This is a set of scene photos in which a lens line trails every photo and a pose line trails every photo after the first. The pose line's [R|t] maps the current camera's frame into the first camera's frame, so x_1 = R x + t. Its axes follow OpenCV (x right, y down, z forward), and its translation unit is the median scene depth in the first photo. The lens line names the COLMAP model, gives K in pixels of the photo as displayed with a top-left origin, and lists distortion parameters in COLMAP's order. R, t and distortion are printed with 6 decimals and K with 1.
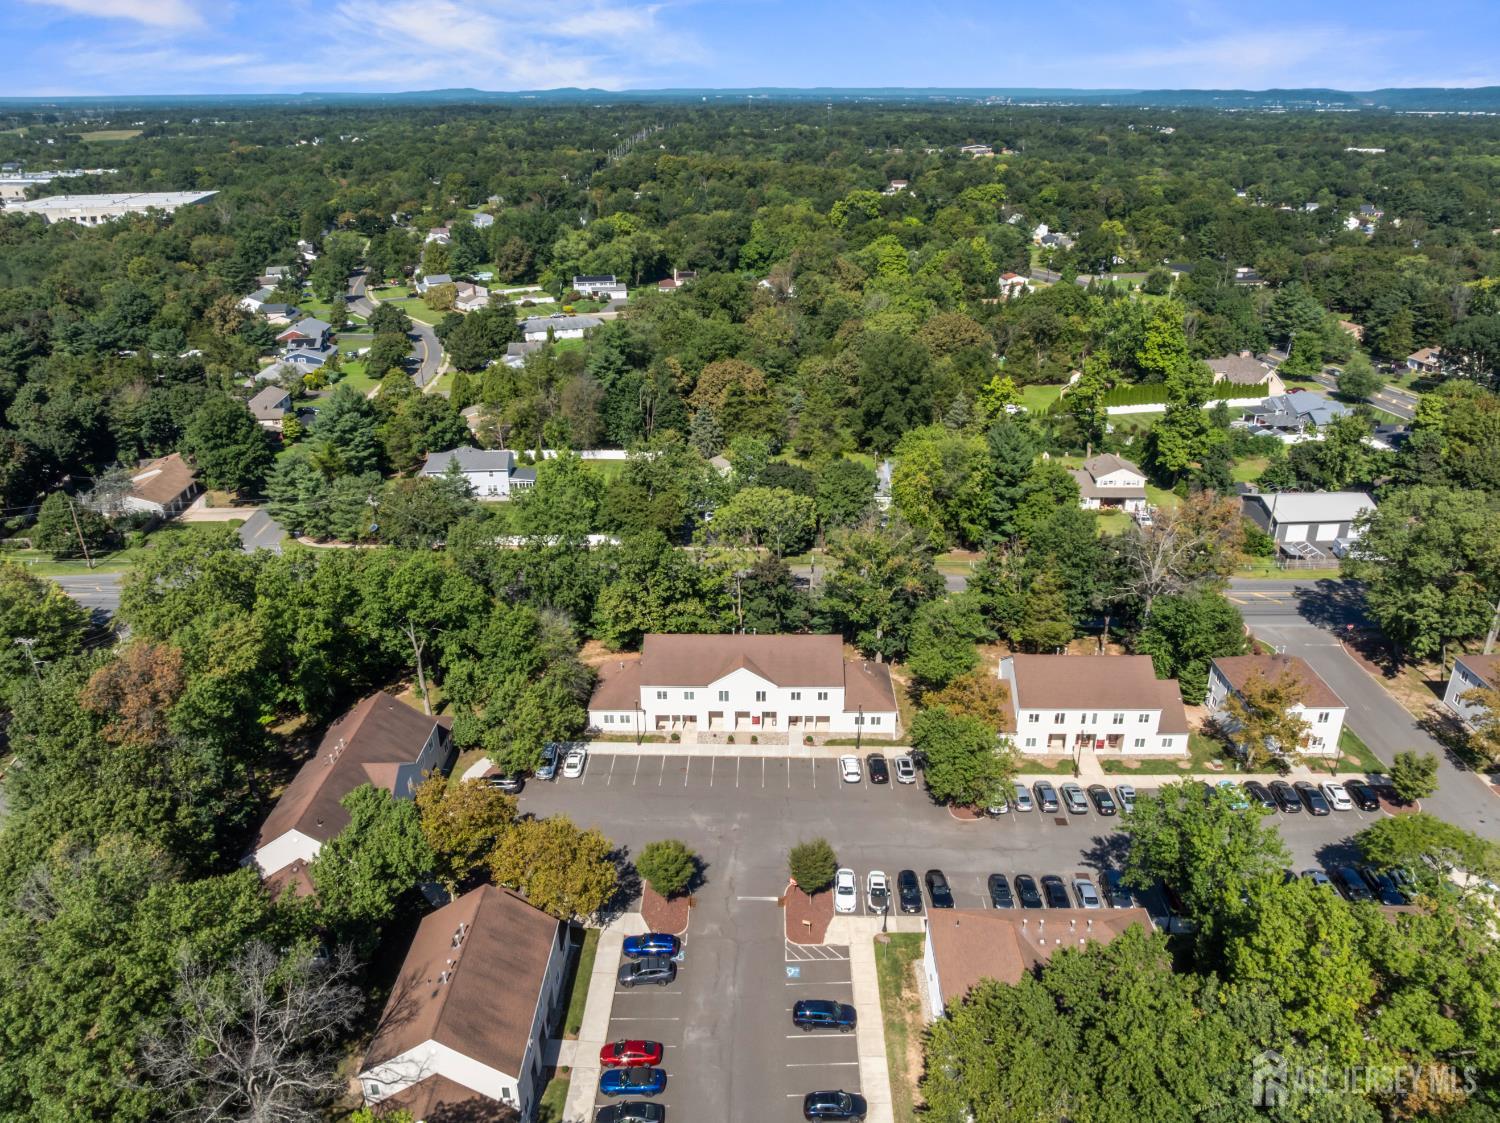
lens RADIAL K [[1094.0, 0, 755.3], [0, 1094.0, 554.6], [0, 0, 1]] dist [-0.031799, 0.000505]
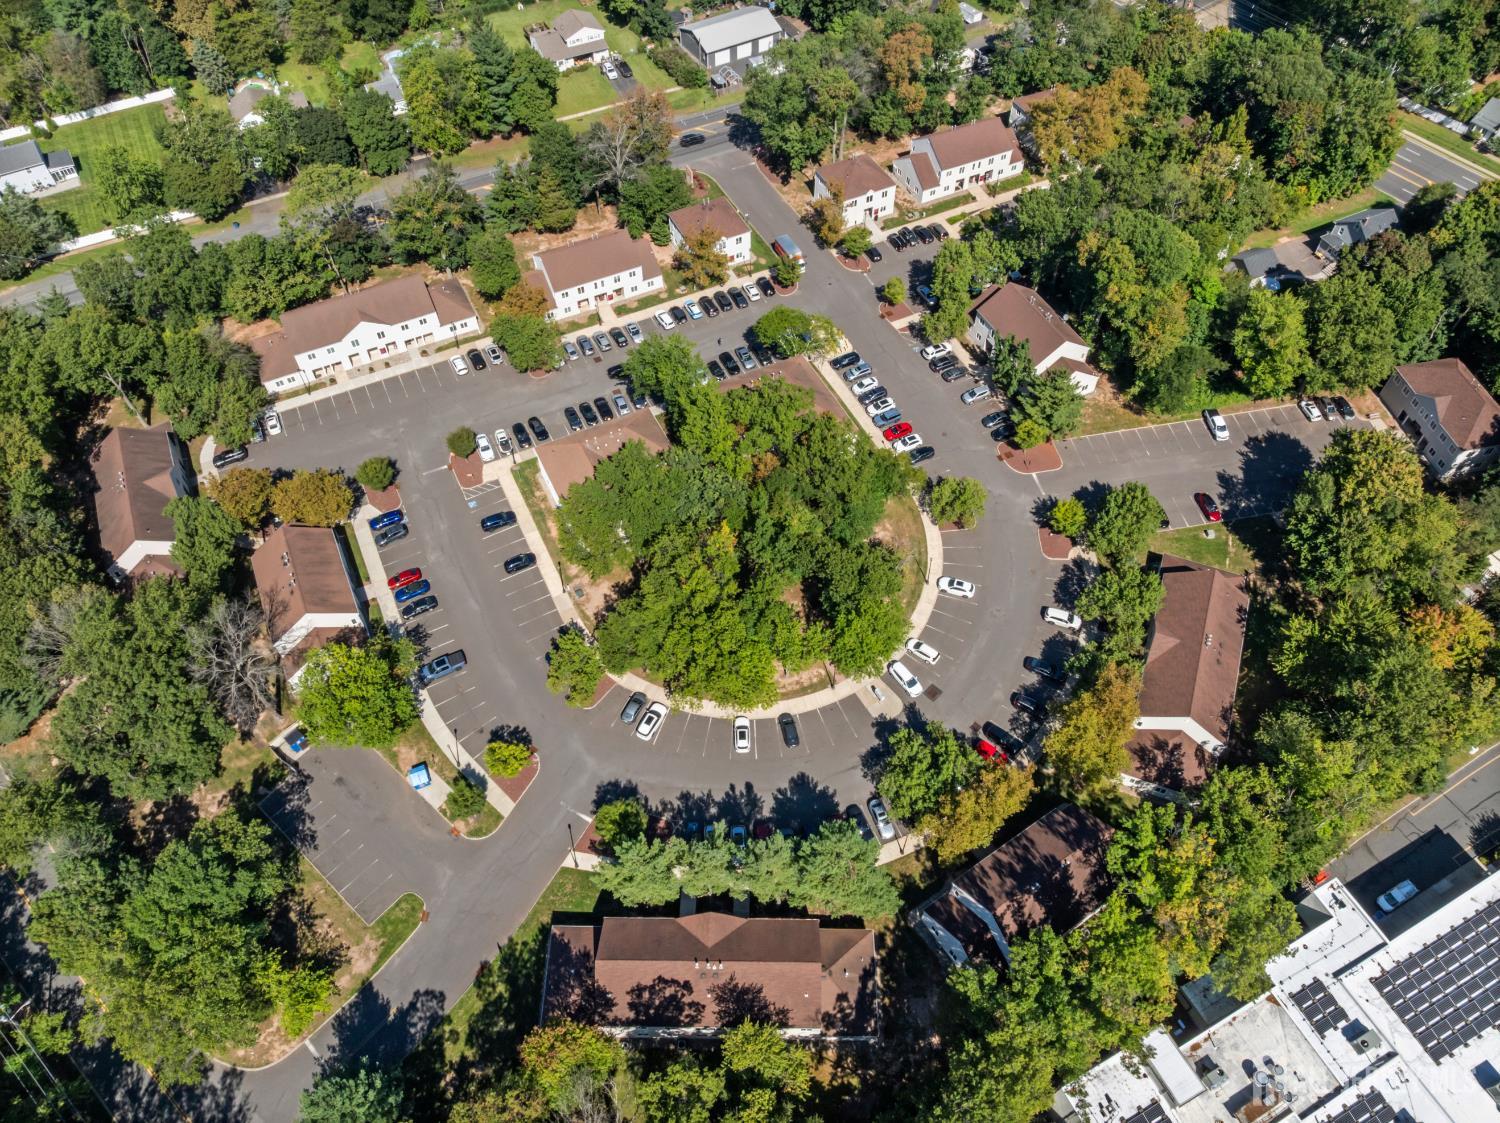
lens RADIAL K [[1094.0, 0, 782.7], [0, 1094.0, 552.8], [0, 0, 1]] dist [-0.031799, 0.000505]
pose [[0.887084, -0.363757, 0.284187, -0.033850], [0.176708, 0.836351, 0.518932, -0.255051], [-0.426446, -0.410118, 0.806193, -0.448529]]
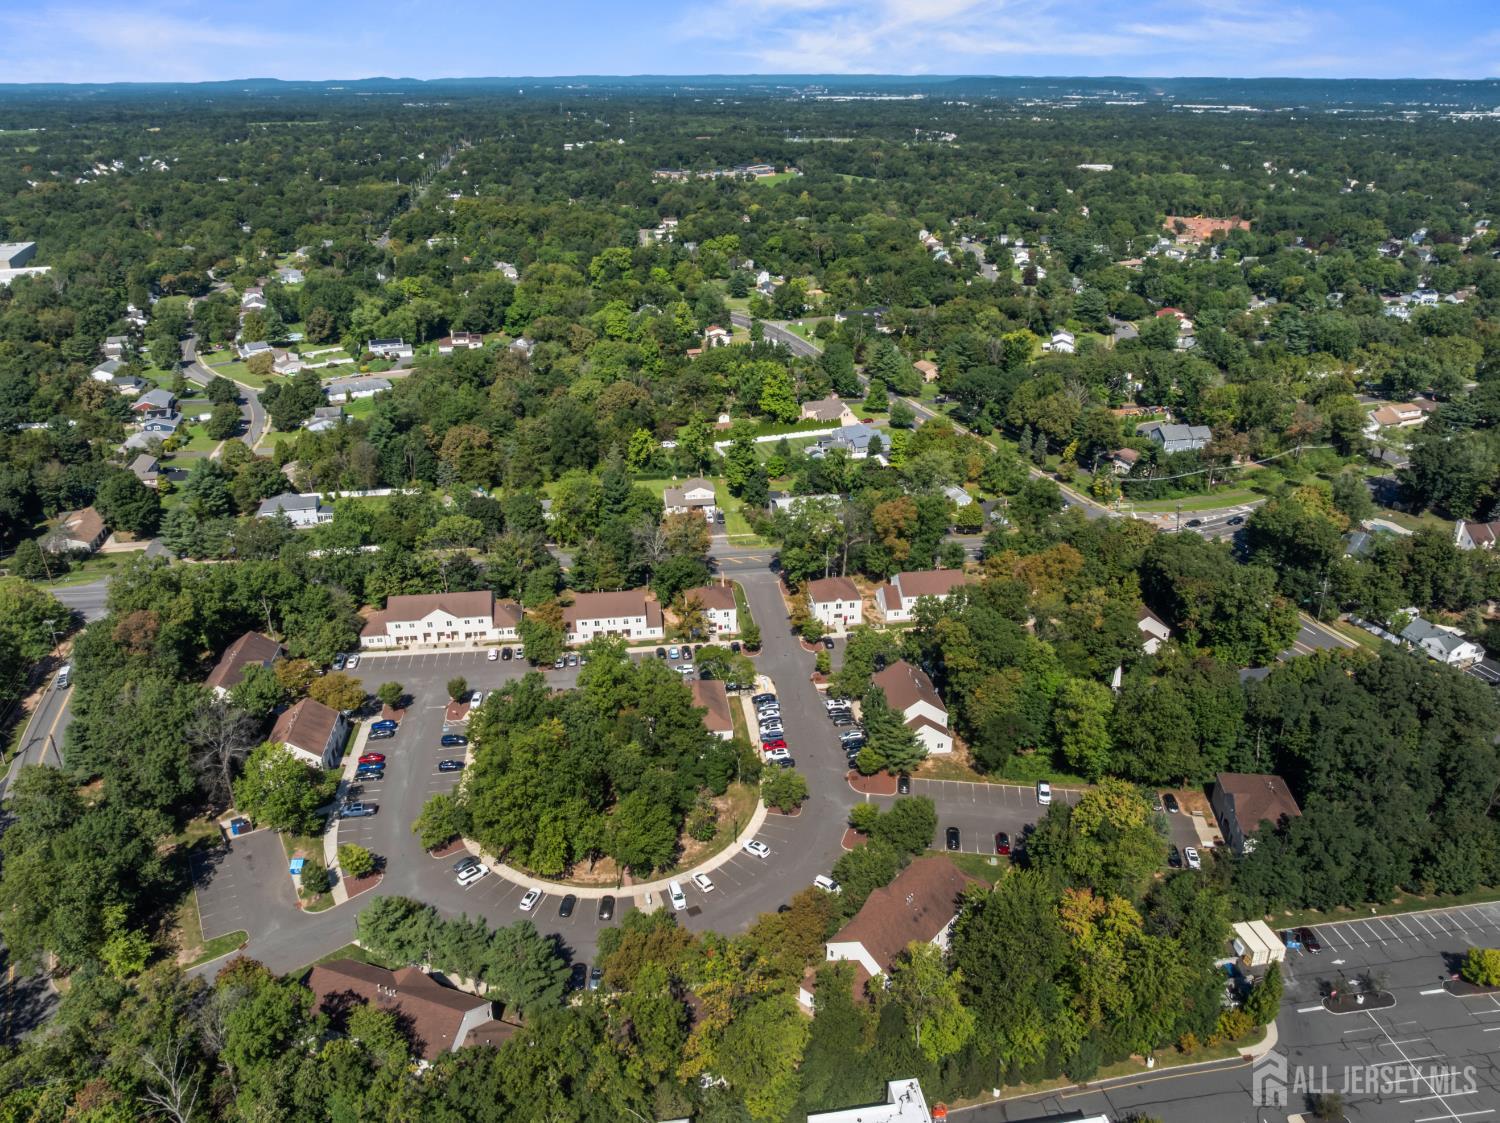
lens RADIAL K [[1094.0, 0, 778.3], [0, 1094.0, 551.5], [0, 0, 1]] dist [-0.031799, 0.000505]
pose [[0.985781, -0.059482, 0.157155, 0.268987], [0.058269, 0.998225, 0.012317, 0.007947], [-0.157608, -0.002985, 0.987497, -0.977838]]
